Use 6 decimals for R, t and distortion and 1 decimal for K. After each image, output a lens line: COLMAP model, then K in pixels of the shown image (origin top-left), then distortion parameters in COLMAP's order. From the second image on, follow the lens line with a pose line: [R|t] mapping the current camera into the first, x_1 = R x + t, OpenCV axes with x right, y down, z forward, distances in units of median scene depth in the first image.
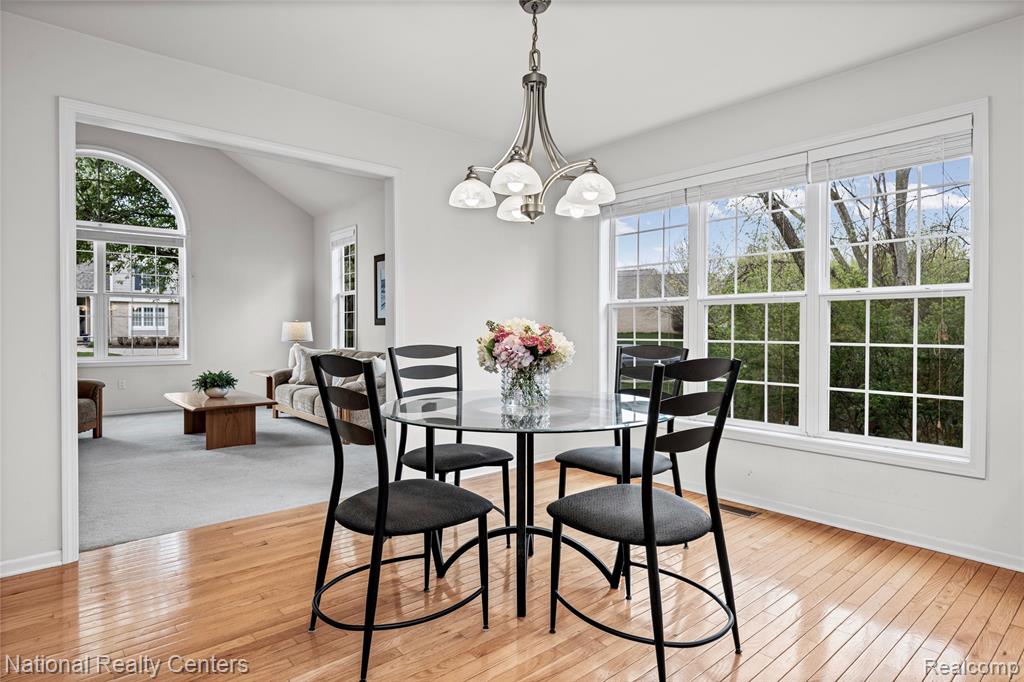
lens RADIAL K [[558.5, 0, 510.9], [0, 558.5, 330.3], [0, 0, 1]] dist [0.021282, -0.000033]
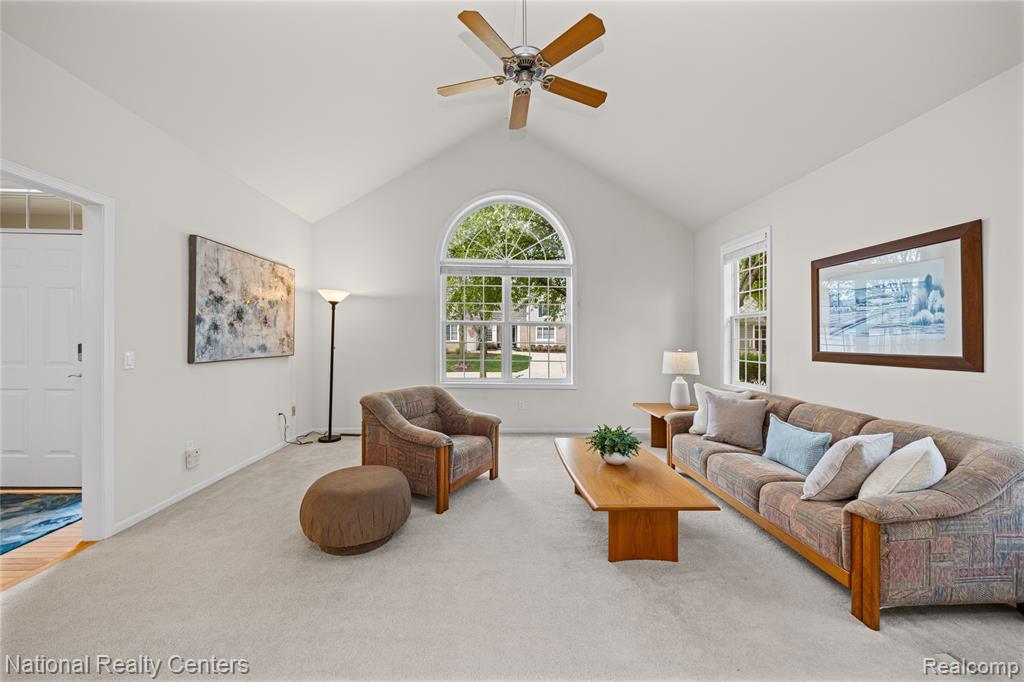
lens RADIAL K [[389.5, 0, 506.5], [0, 389.5, 336.4], [0, 0, 1]] dist [0.000219, -0.000252]
pose [[0.782700, 0.004617, -0.622381, -0.226950], [-0.013068, 0.999874, -0.009016, -0.028322], [0.622261, 0.015190, 0.782662, 0.364091]]
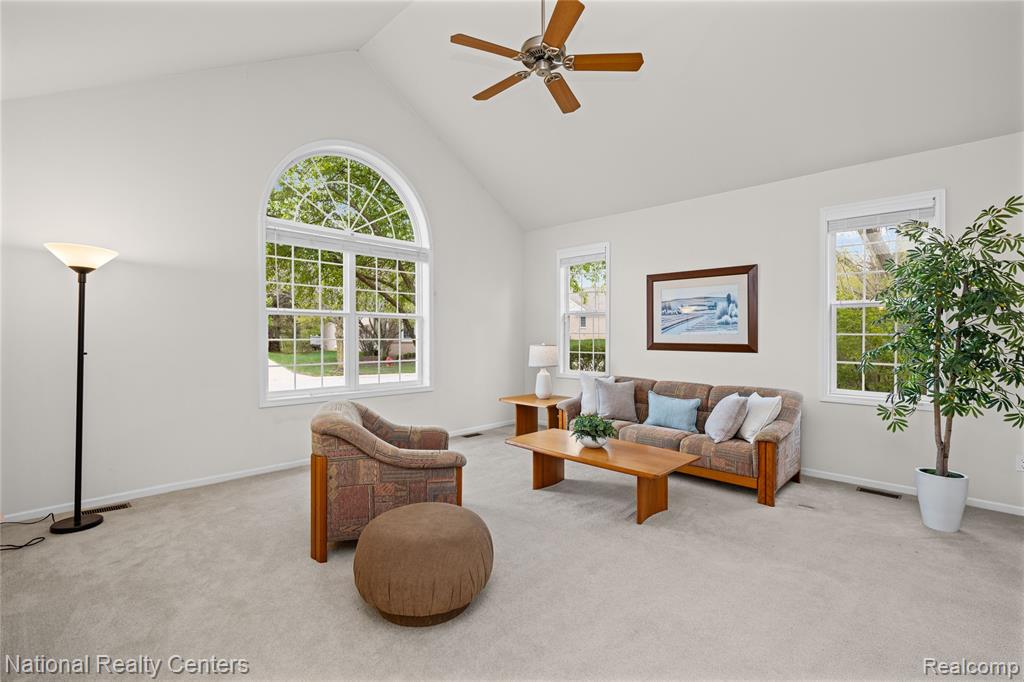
lens RADIAL K [[467.1, 0, 513.7], [0, 467.1, 329.8], [0, 0, 1]] dist [0.000372, -0.000269]
pose [[0.995159, 0.006906, 0.098032, -0.511448], [-0.005673, 0.999901, -0.012857, -0.029053], [-0.098111, 0.012239, 0.995100, 0.237087]]
